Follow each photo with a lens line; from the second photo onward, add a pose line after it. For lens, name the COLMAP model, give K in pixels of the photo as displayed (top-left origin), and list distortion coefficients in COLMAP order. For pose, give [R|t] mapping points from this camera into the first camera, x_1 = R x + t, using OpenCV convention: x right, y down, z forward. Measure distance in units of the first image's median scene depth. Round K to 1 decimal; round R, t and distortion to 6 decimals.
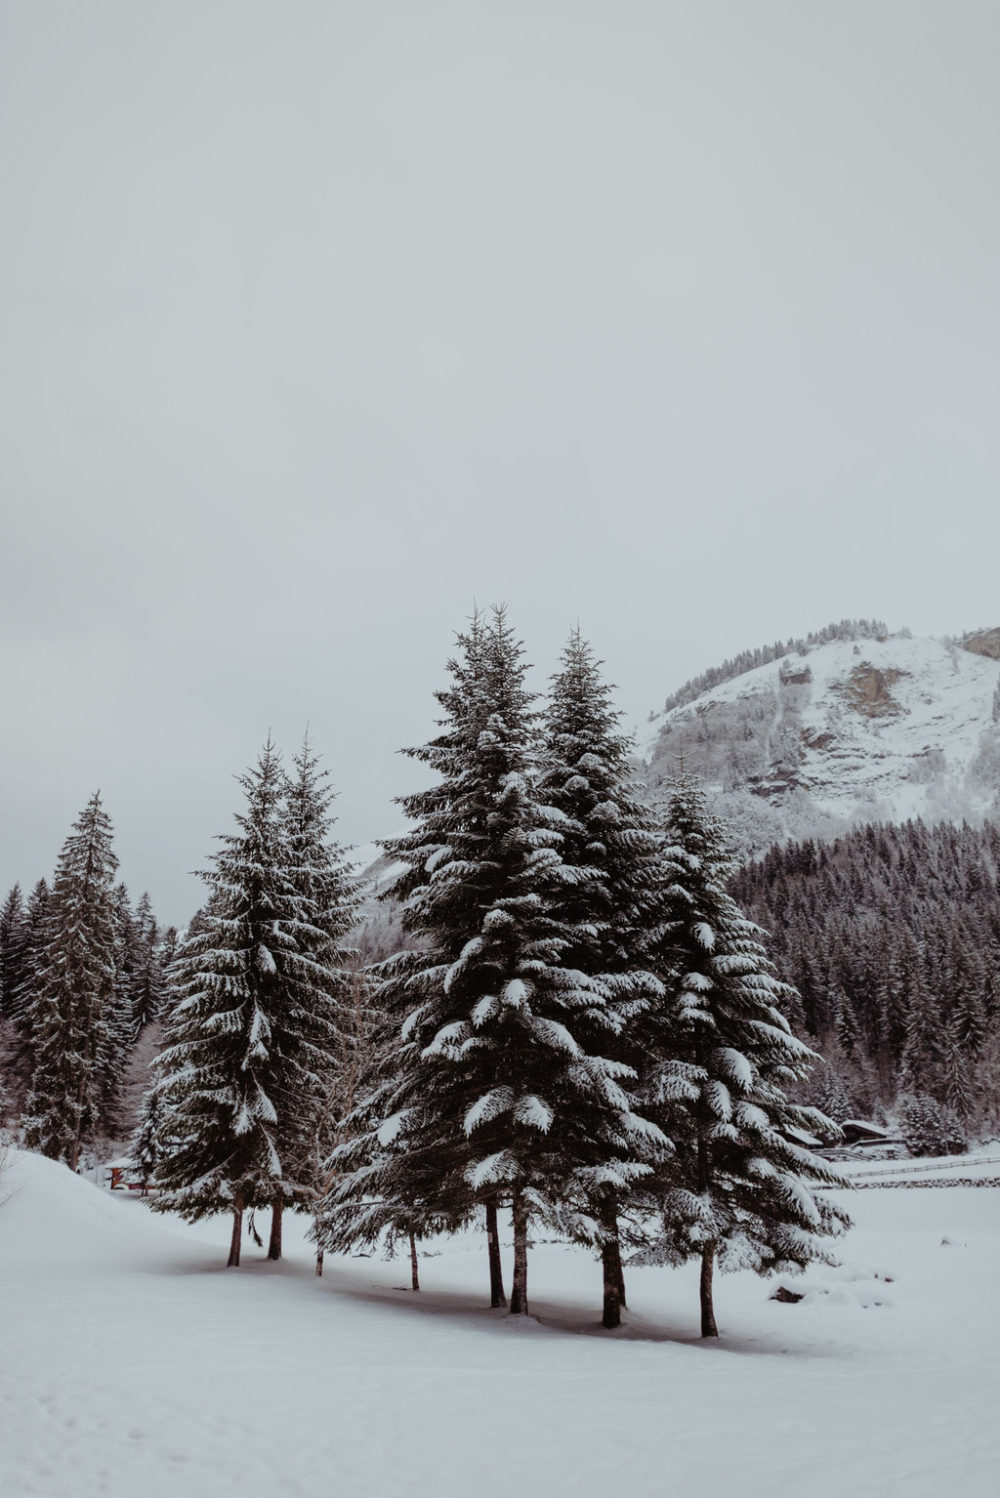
lens RADIAL K [[1072.1, 0, 503.4], [0, 1072.1, 748.0], [0, 0, 1]] dist [-0.000516, 0.008609]
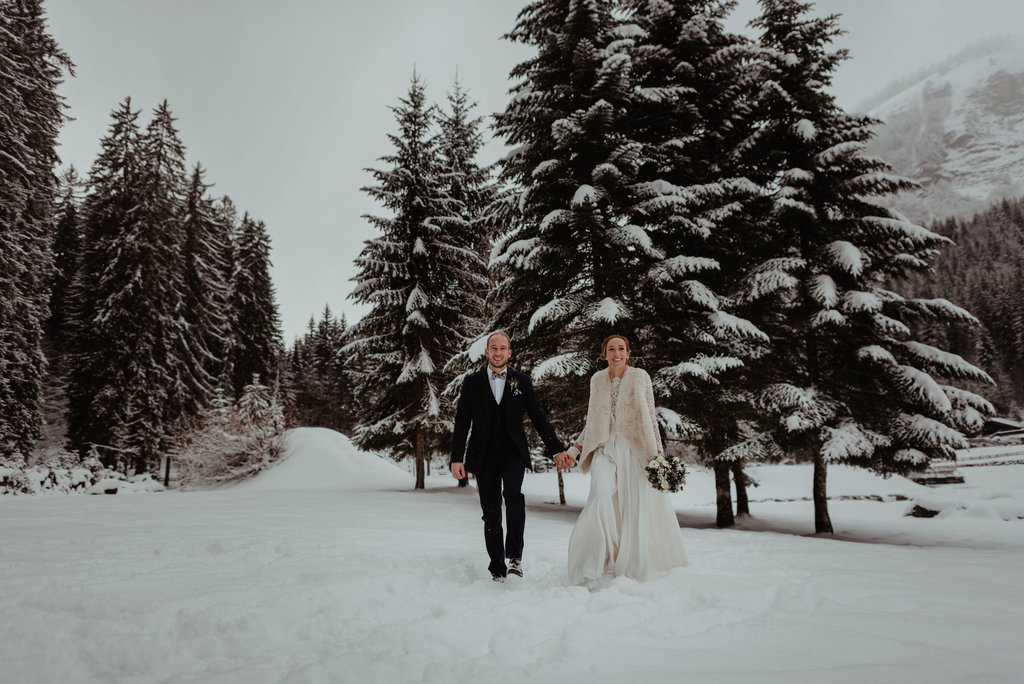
lens RADIAL K [[715.8, 0, 508.9], [0, 715.8, 341.8], [0, 0, 1]] dist [-0.004832, 0.007466]
pose [[0.957060, -0.074202, -0.280233, 0.090265], [0.128192, 0.975362, 0.179541, 0.180677], [0.260007, -0.207755, 0.942992, 0.280221]]
